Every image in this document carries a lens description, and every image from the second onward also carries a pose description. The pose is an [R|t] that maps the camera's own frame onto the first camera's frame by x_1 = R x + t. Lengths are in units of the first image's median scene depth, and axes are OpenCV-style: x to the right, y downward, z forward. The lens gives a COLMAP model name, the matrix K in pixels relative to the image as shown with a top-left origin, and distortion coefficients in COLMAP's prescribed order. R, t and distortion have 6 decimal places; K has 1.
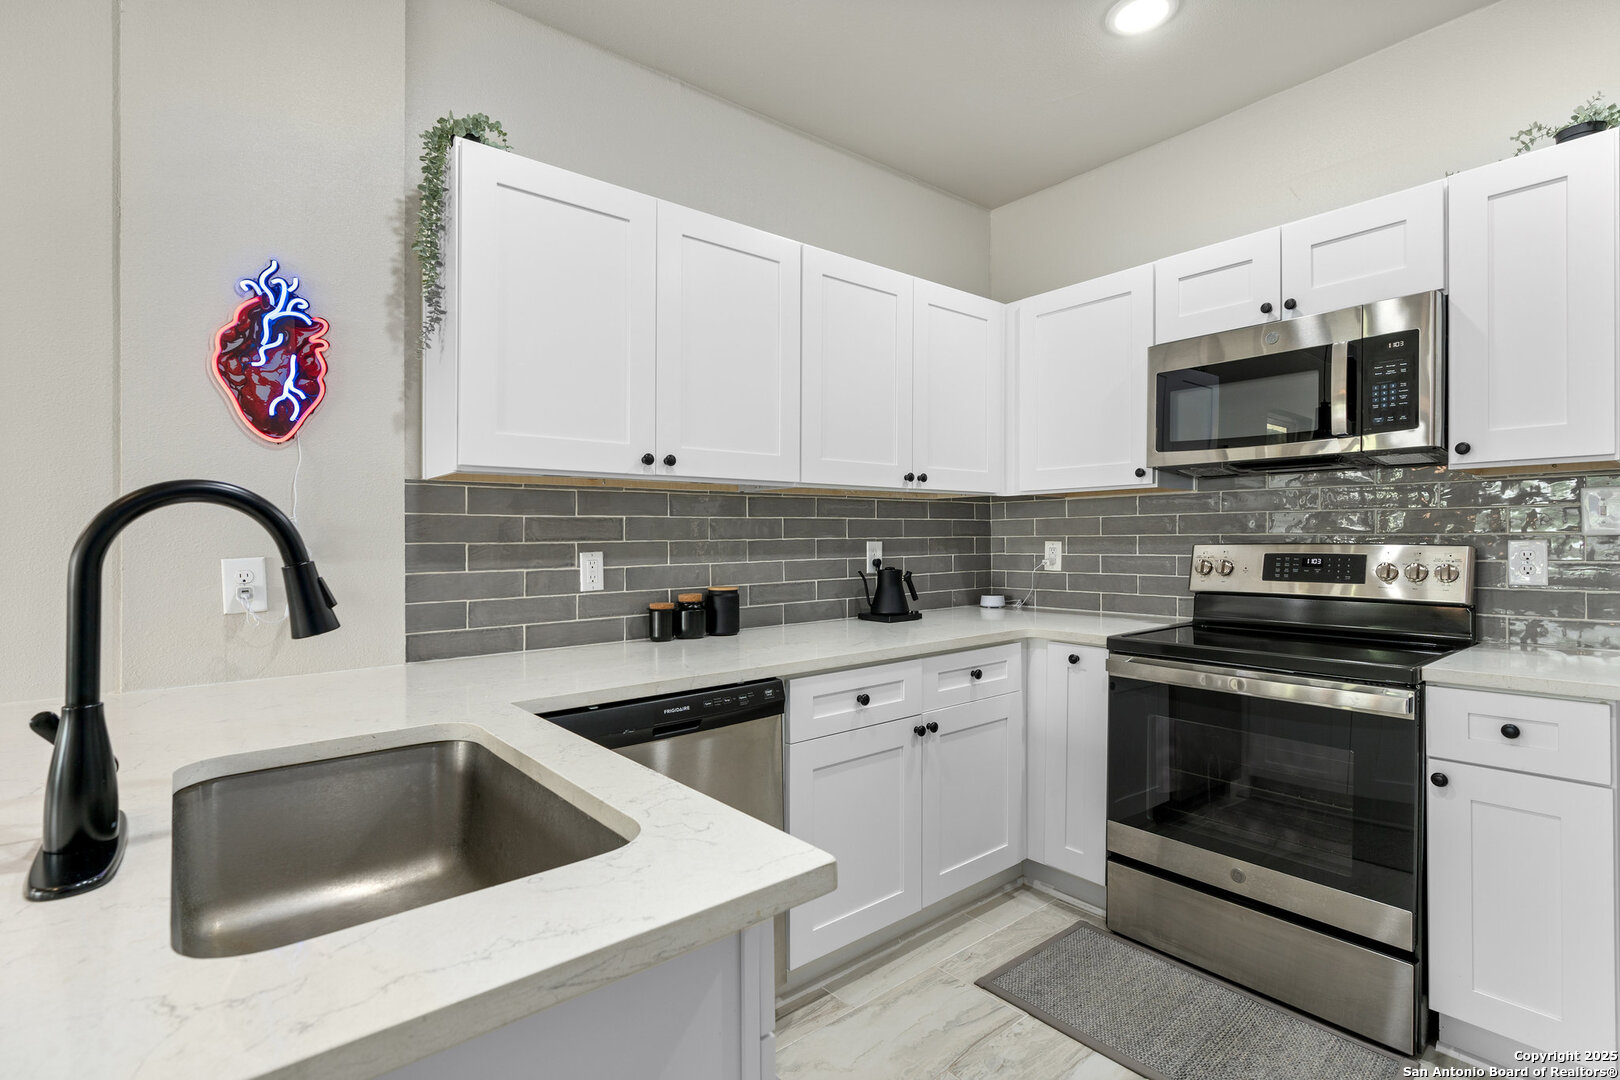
lens RADIAL K [[764.7, 0, 819.2], [0, 764.7, 527.0], [0, 0, 1]] dist [-0.011229, 0.003165]
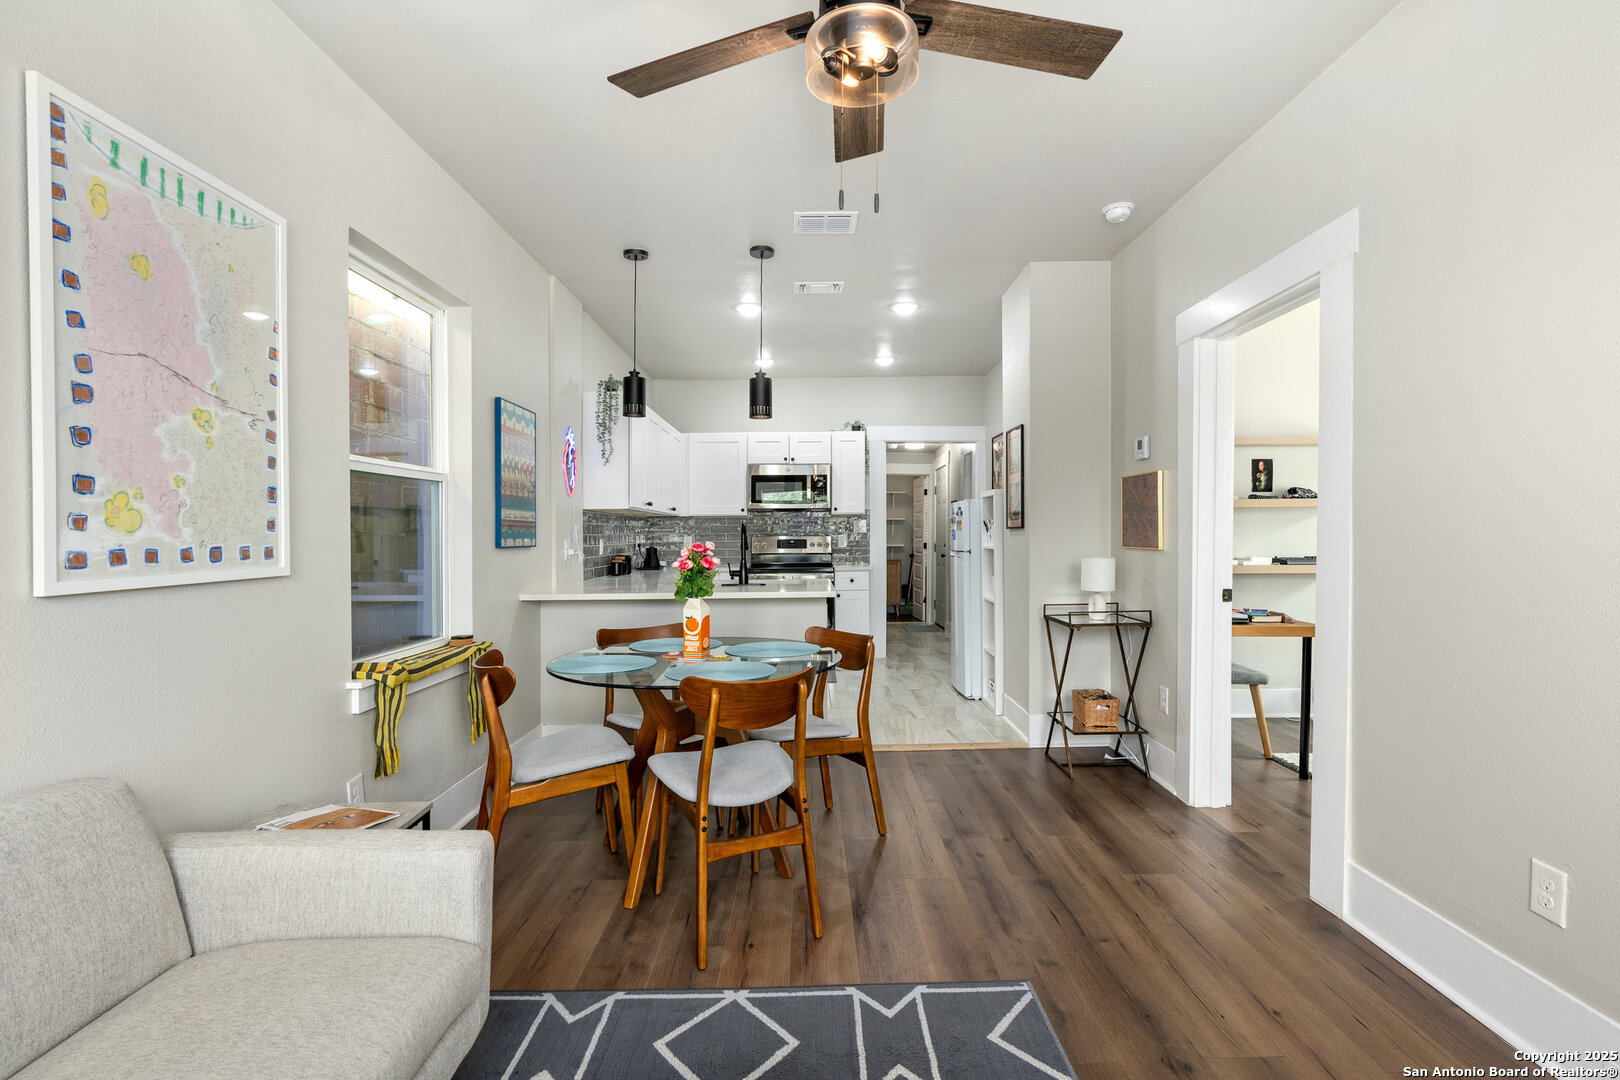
lens RADIAL K [[764.7, 0, 823.8], [0, 764.7, 511.1], [0, 0, 1]] dist [-0.011229, 0.003165]
pose [[0.625867, 0.027333, 0.779451, -1.810491], [-0.007670, 0.999553, -0.028892, 0.011545], [-0.779892, 0.012104, 0.625797, -1.104463]]
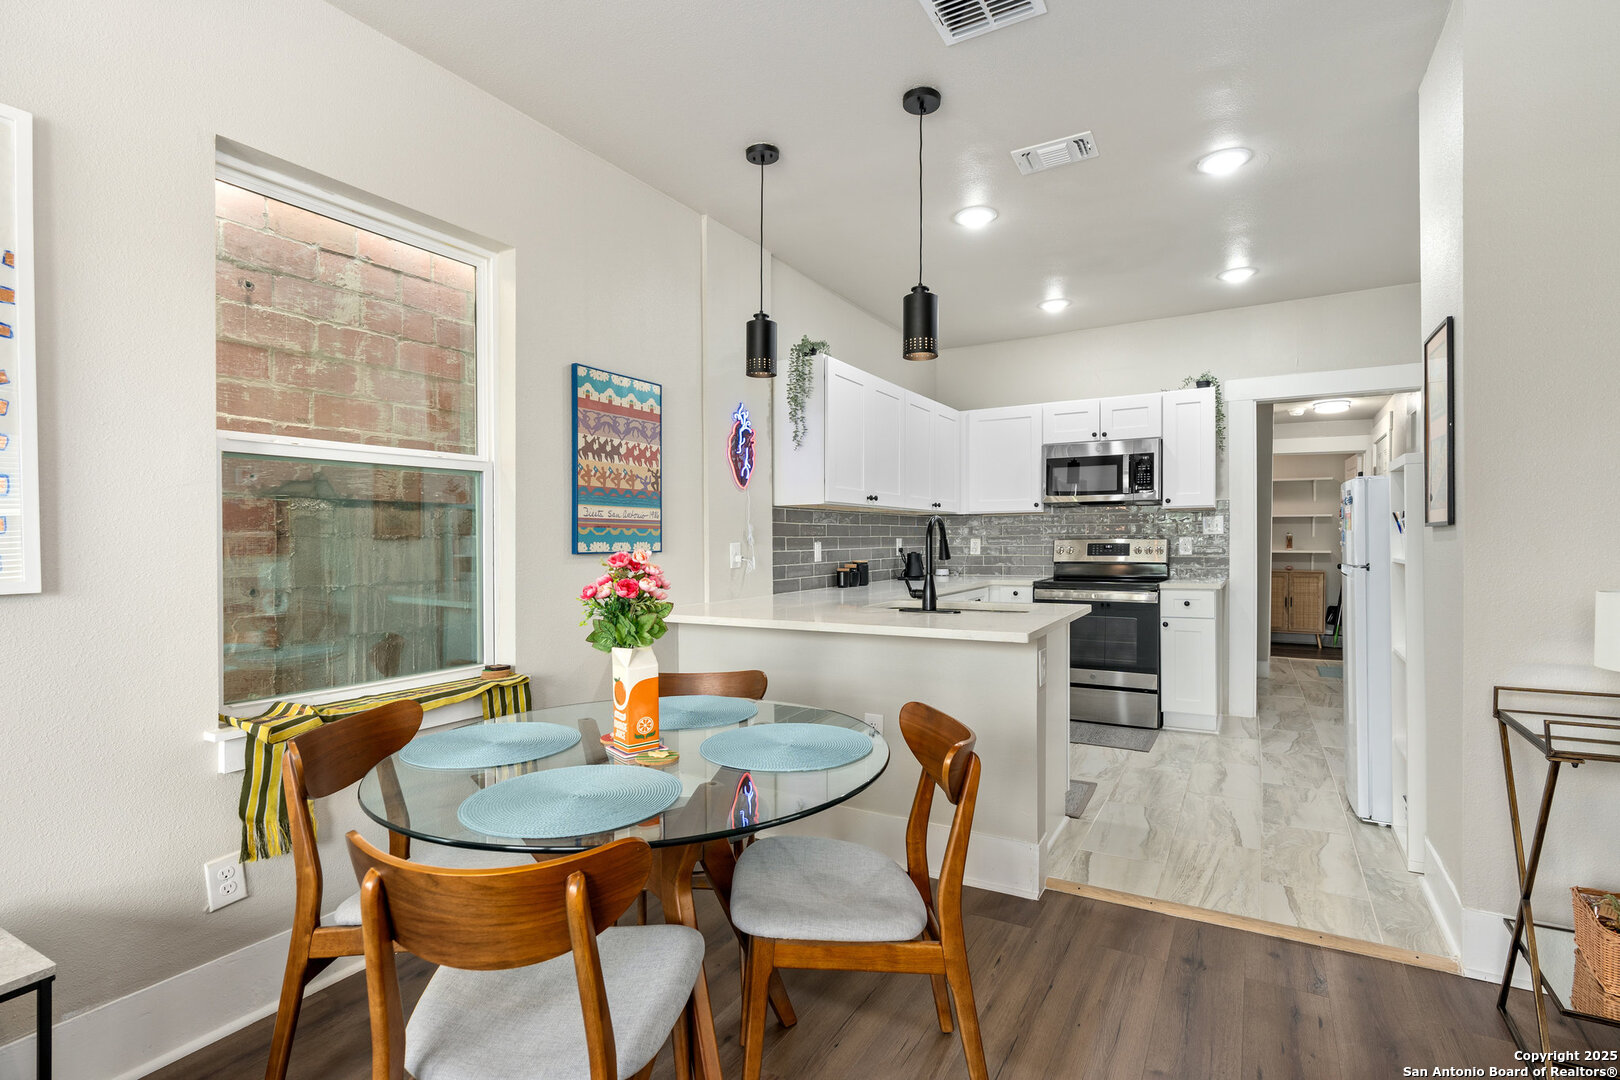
lens RADIAL K [[764.7, 0, 822.6], [0, 764.7, 527.3], [0, 0, 1]] dist [-0.011229, 0.003165]
pose [[0.935666, 0.007250, 0.352812, -1.029617], [-0.004938, 0.999960, -0.007454, 0.010176], [-0.352852, 0.005233, 0.935665, -0.892408]]
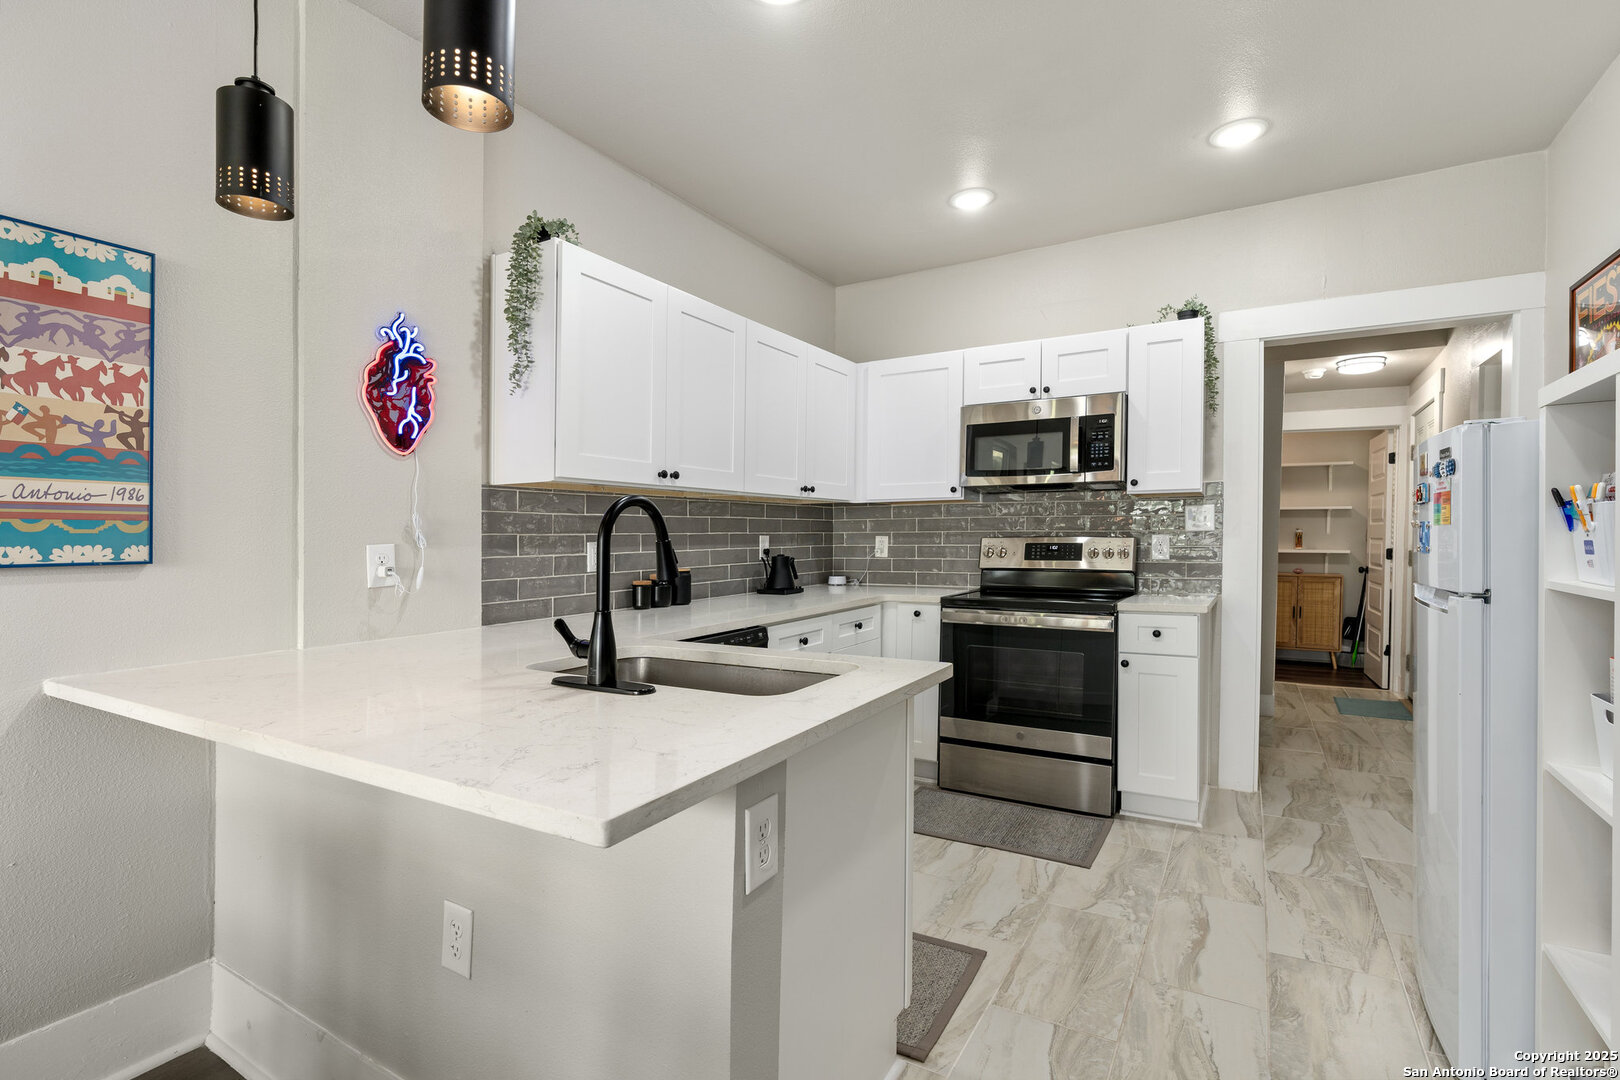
lens RADIAL K [[764.7, 0, 808.4], [0, 764.7, 538.9], [0, 0, 1]] dist [-0.011229, 0.003165]
pose [[0.940755, 0.000893, 0.339087, -0.425032], [-0.006157, 0.999877, 0.014448, 0.007175], [-0.339033, -0.015680, 0.940644, -0.379361]]
